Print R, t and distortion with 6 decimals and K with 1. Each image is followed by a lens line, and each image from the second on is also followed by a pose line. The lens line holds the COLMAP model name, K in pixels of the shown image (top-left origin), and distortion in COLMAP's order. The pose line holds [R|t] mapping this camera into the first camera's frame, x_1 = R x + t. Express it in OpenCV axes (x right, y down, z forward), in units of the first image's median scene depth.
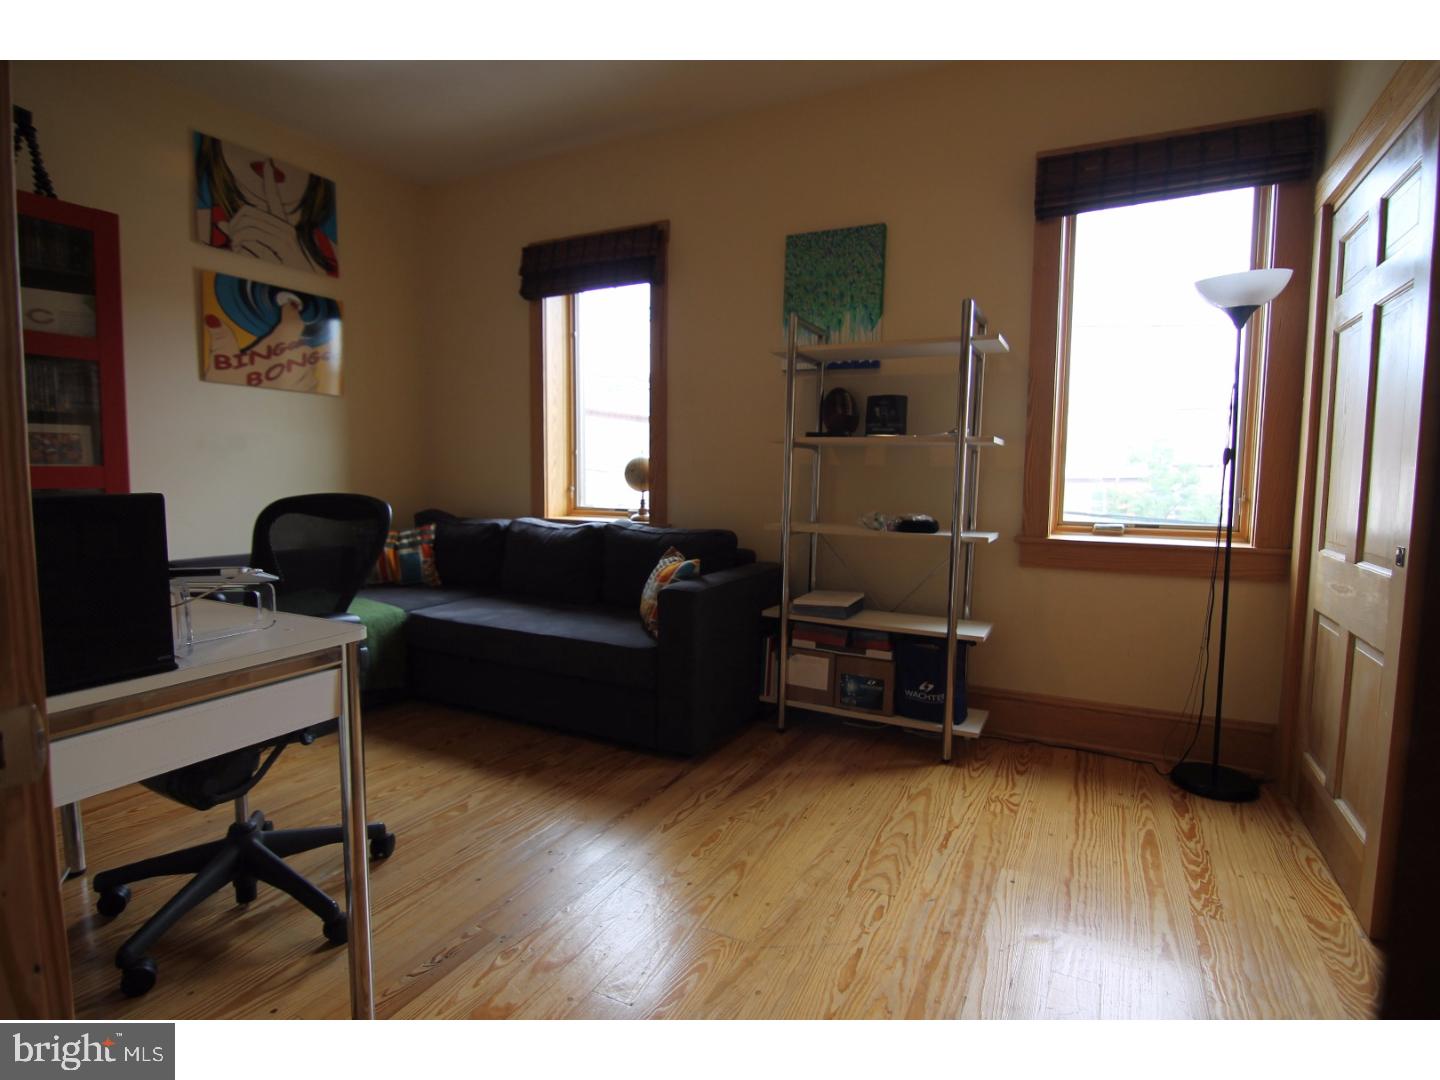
lens RADIAL K [[739.1, 0, 721.3], [0, 739.1, 539.8], [0, 0, 1]] dist [-0.006050, -0.011837]
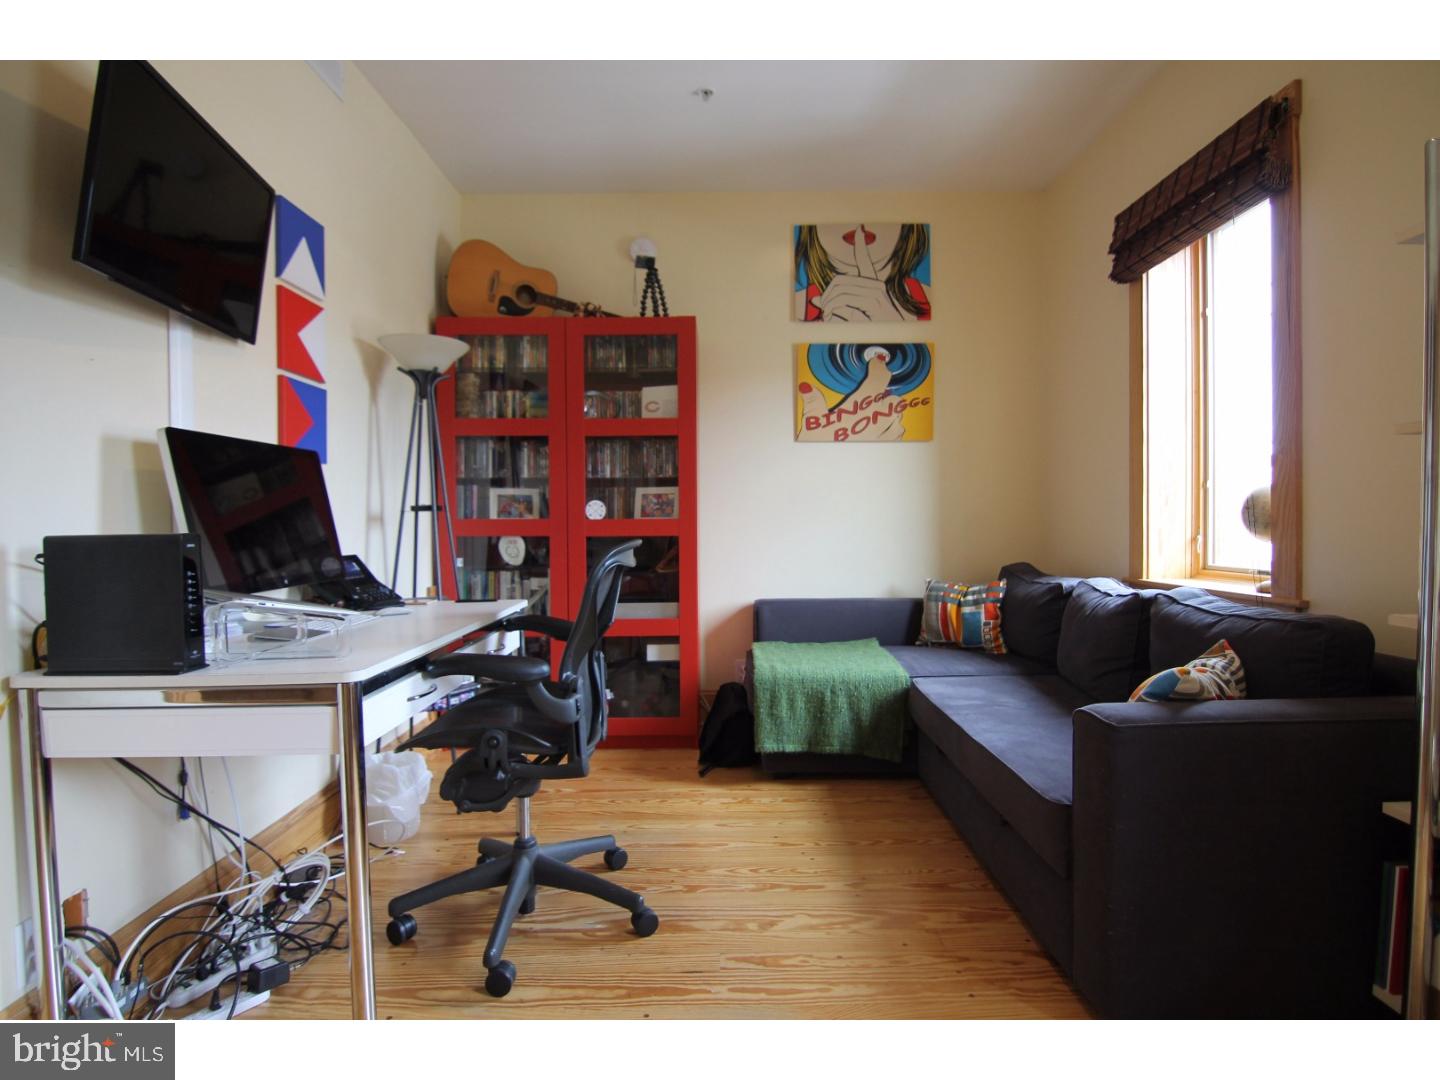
lens RADIAL K [[739.1, 0, 720.5], [0, 739.1, 540.4], [0, 0, 1]] dist [-0.006050, -0.011837]
pose [[0.462297, 0.002532, -0.886722, 0.268444], [-0.066120, 0.997310, -0.031624, -0.024300], [0.884257, 0.073250, 0.461221, 0.422462]]
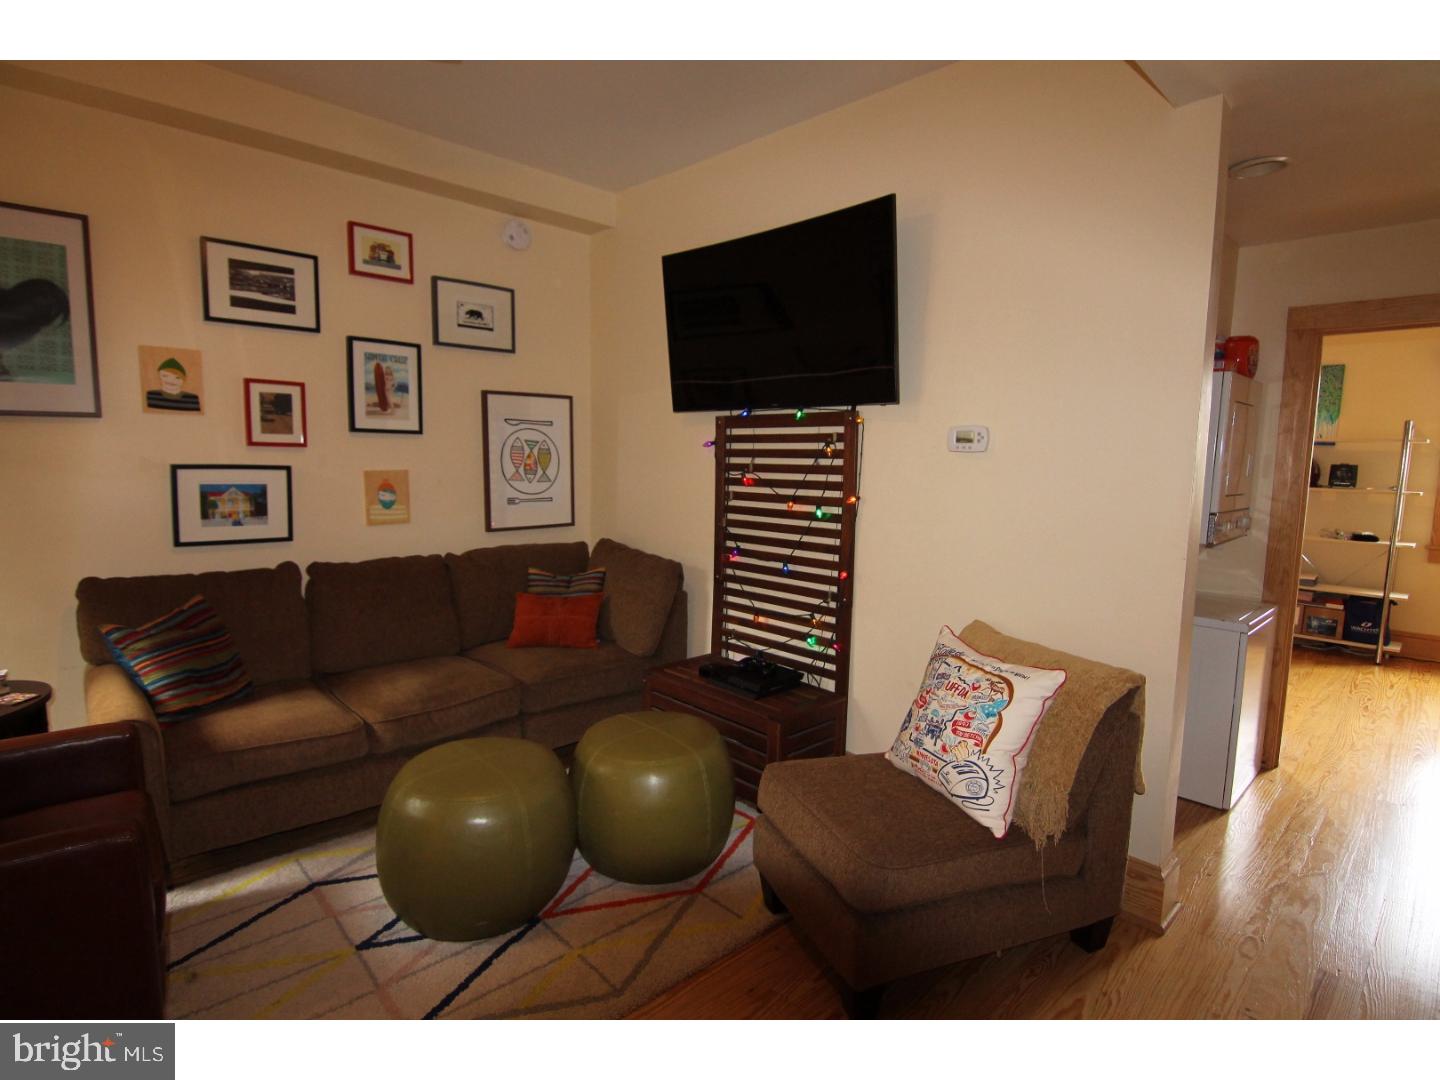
lens RADIAL K [[739.1, 0, 722.2], [0, 739.1, 536.7], [0, 0, 1]] dist [-0.006050, -0.011837]
pose [[0.948154, 0.038218, -0.315504, -0.637423], [-0.032637, 0.999204, 0.022957, -0.010198], [0.316130, -0.011470, 0.948647, -1.159175]]
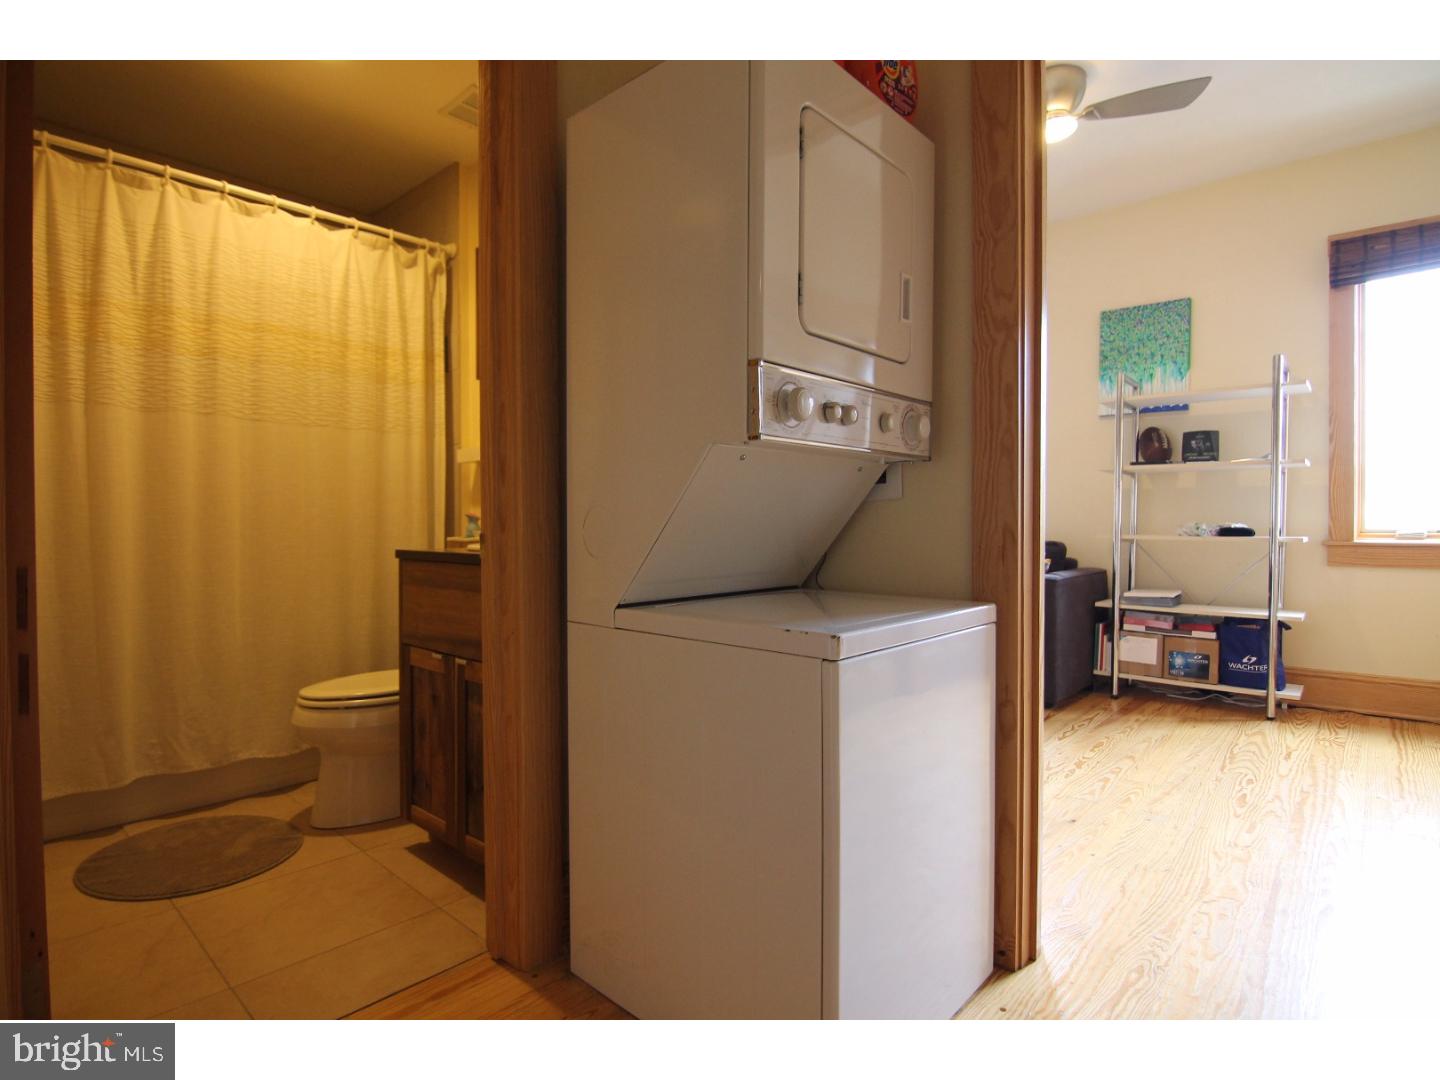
lens RADIAL K [[739.1, 0, 722.7], [0, 739.1, 538.3], [0, 0, 1]] dist [-0.006050, -0.011837]
pose [[0.967877, -0.010580, -0.251202, -0.251706], [-0.007119, 0.997560, -0.069444, 0.080492], [0.251324, 0.069002, 0.965440, -0.407075]]
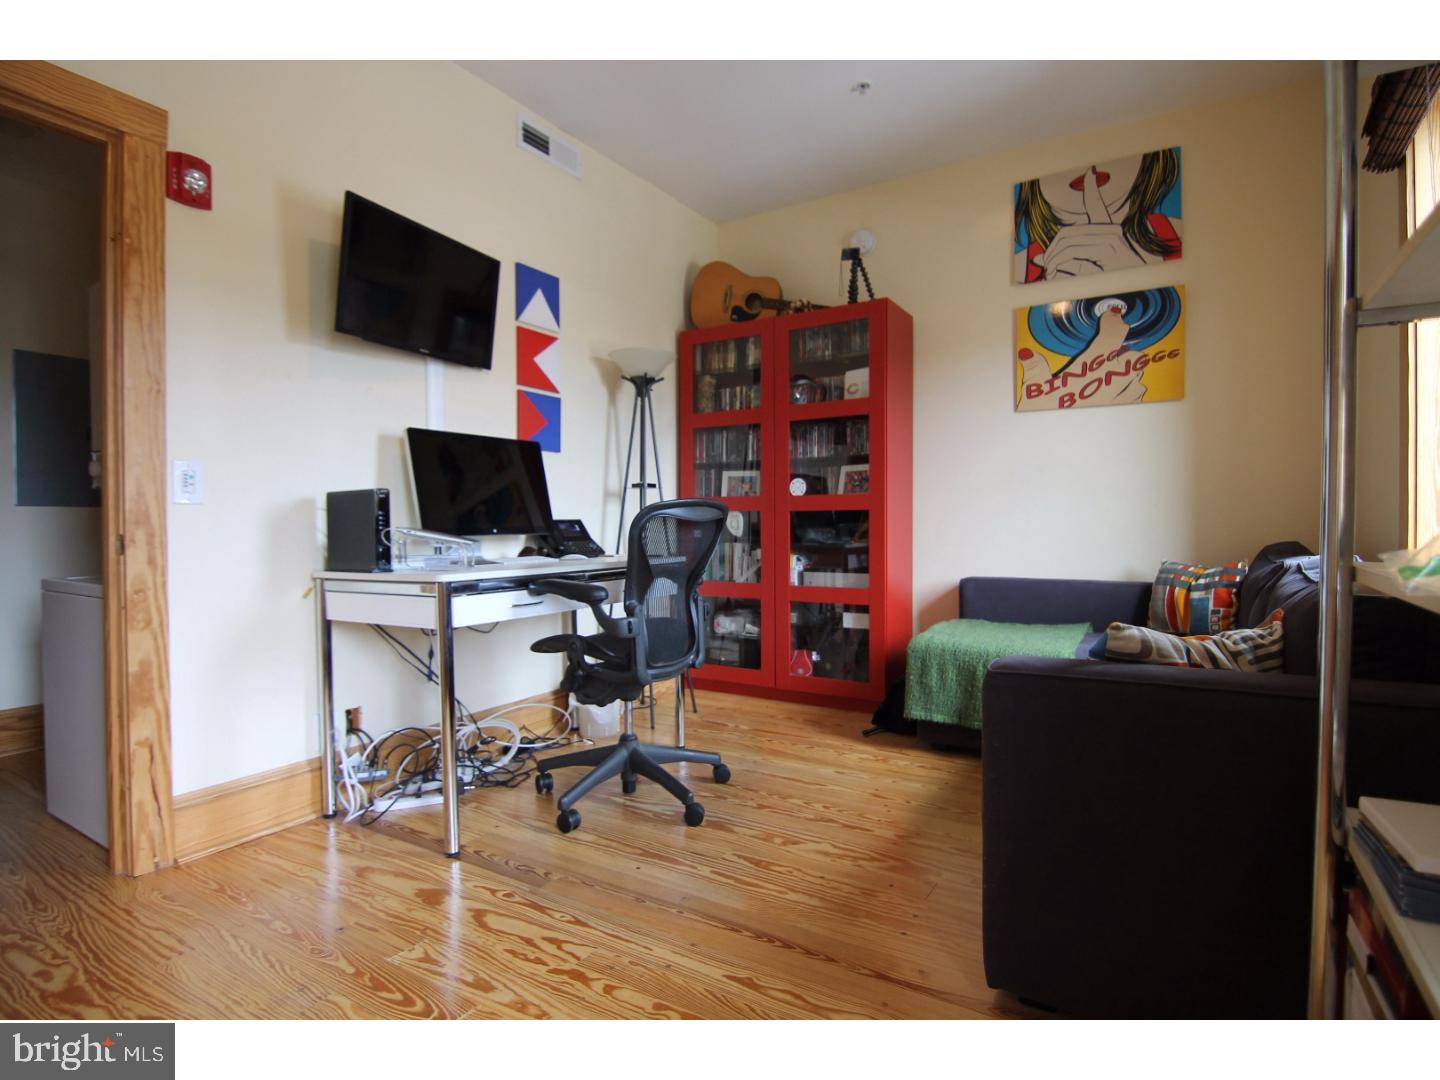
lens RADIAL K [[739.1, 0, 720.2], [0, 739.1, 540.3], [0, 0, 1]] dist [-0.006050, -0.011837]
pose [[-0.074923, 0.006574, -0.997168, 0.432551], [-0.086325, 0.996182, 0.013054, -0.009094], [0.993446, 0.087058, -0.074070, 0.733146]]
